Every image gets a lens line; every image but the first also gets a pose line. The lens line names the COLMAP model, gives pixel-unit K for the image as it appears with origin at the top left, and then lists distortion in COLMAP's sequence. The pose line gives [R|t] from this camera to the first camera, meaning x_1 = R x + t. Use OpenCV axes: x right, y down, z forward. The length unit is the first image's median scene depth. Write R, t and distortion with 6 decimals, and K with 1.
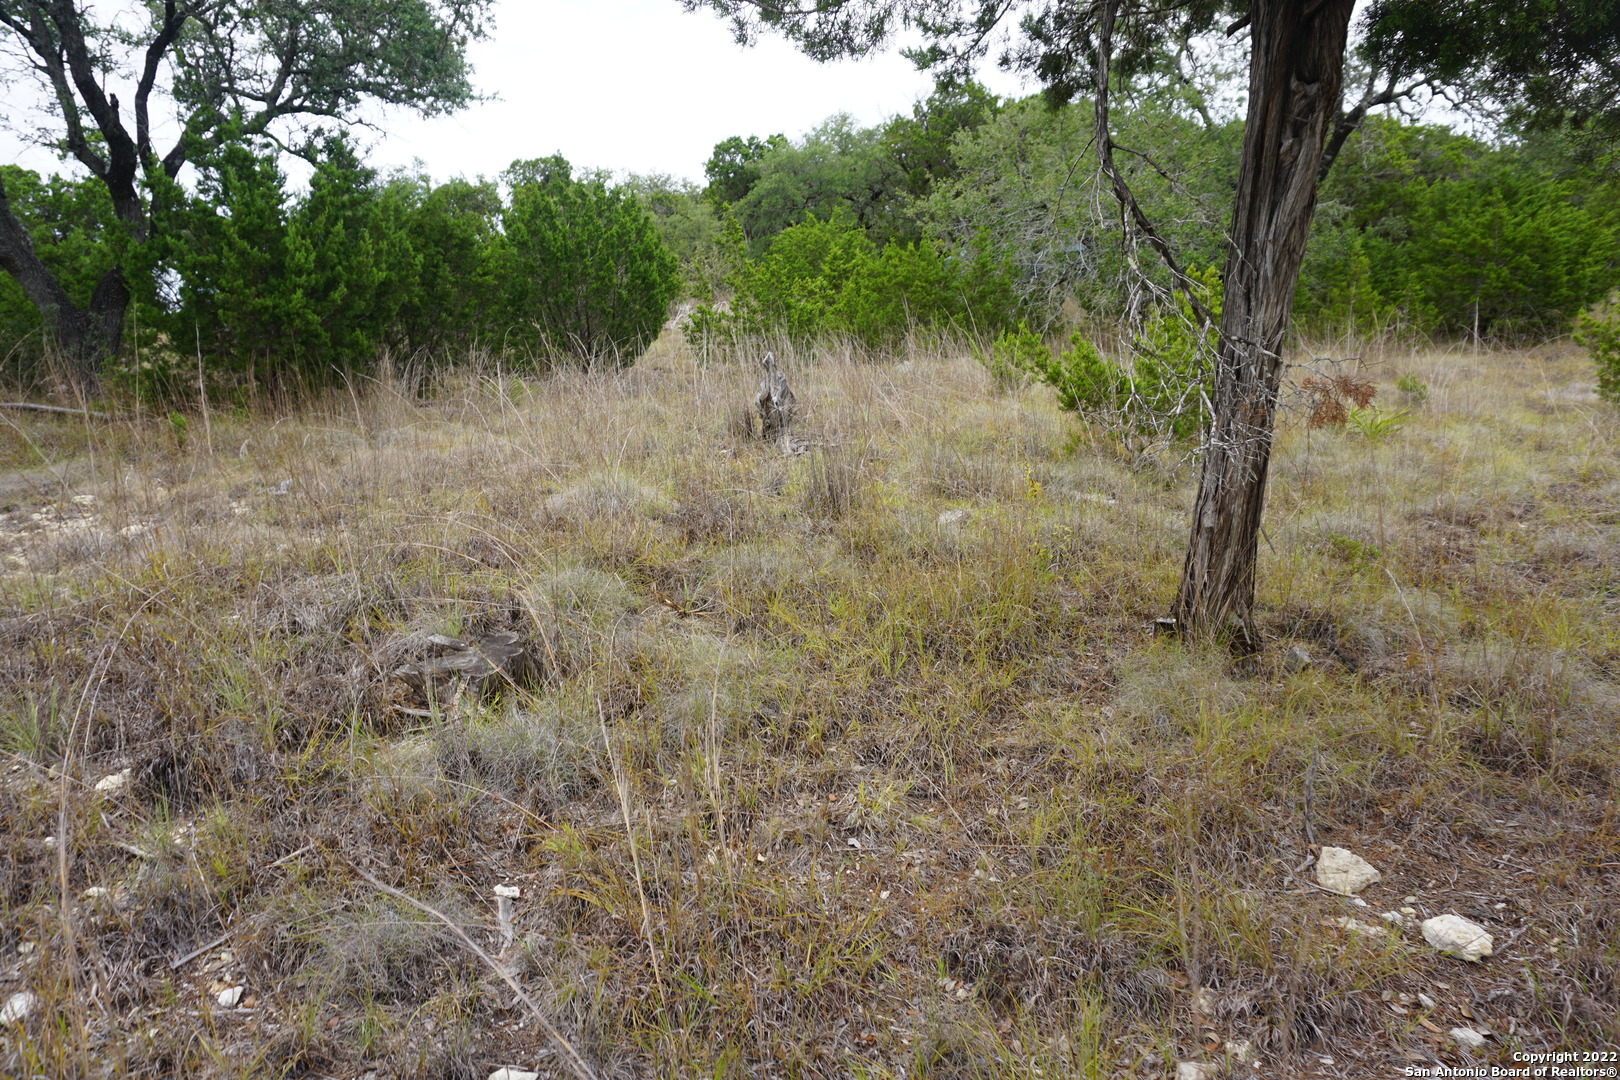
lens RADIAL K [[1083.2, 0, 810.0], [0, 1083.2, 540.0], [0, 0, 1]] dist [-0.055468, 0.036419]
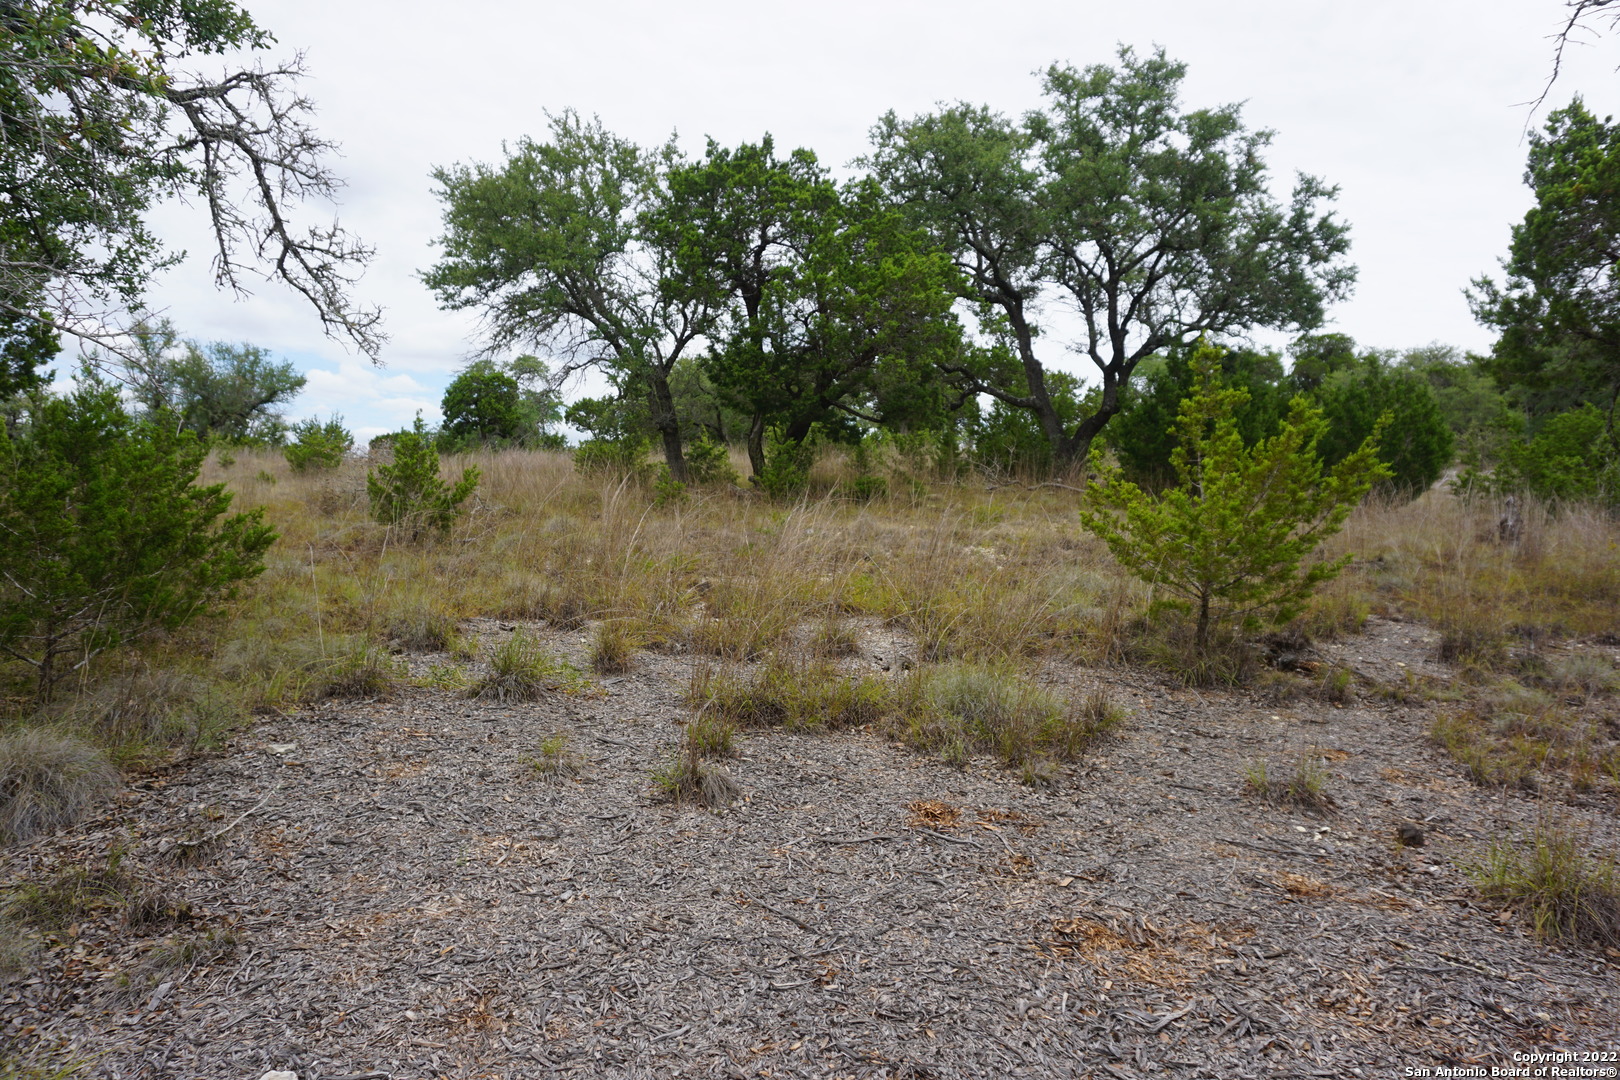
lens RADIAL K [[1083.2, 0, 810.0], [0, 1083.2, 540.0], [0, 0, 1]] dist [-0.055468, 0.036419]
pose [[0.792873, 0.121146, -0.597223, 0.044534], [-0.199910, 0.977513, -0.067113, 0.103650], [0.575663, 0.172602, 0.799262, -0.441447]]
